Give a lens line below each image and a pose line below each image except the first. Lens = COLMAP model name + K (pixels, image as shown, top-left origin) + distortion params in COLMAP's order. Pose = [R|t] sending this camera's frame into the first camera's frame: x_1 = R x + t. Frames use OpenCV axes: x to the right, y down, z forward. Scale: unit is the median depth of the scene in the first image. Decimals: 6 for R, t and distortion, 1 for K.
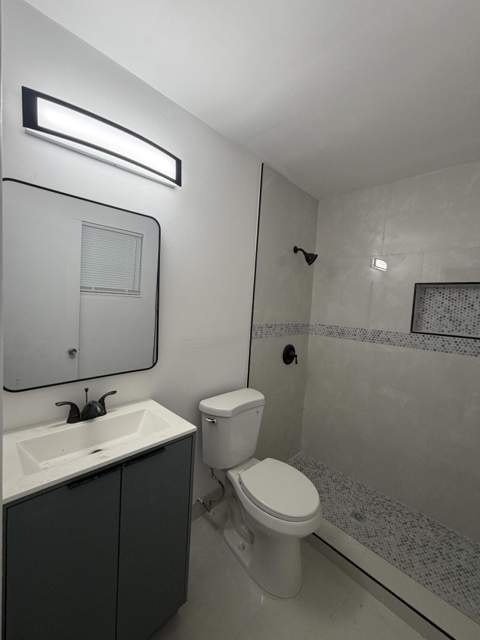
lens RADIAL K [[255.2, 0, 239.3], [0, 255.2, 318.7], [0, 0, 1]] dist [0.000771, 0.000317]
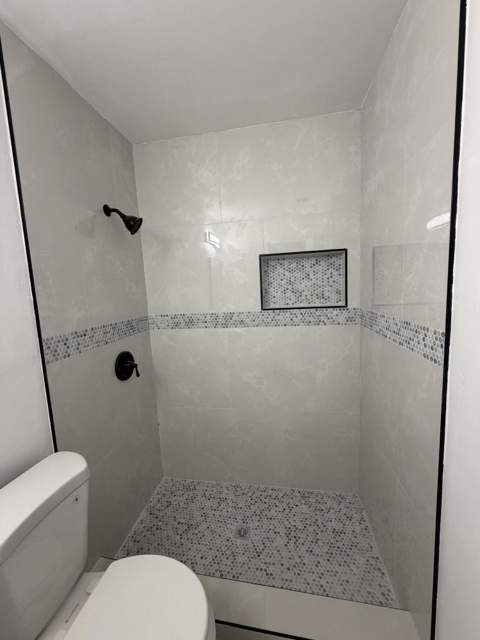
lens RADIAL K [[255.2, 0, 239.3], [0, 255.2, 318.7], [0, 0, 1]] dist [0.000771, 0.000317]
pose [[0.812600, -0.167876, 0.558120, 0.099549], [0.130678, 0.985717, 0.106230, -0.023599], [-0.567982, -0.013388, 0.822932, 0.310448]]
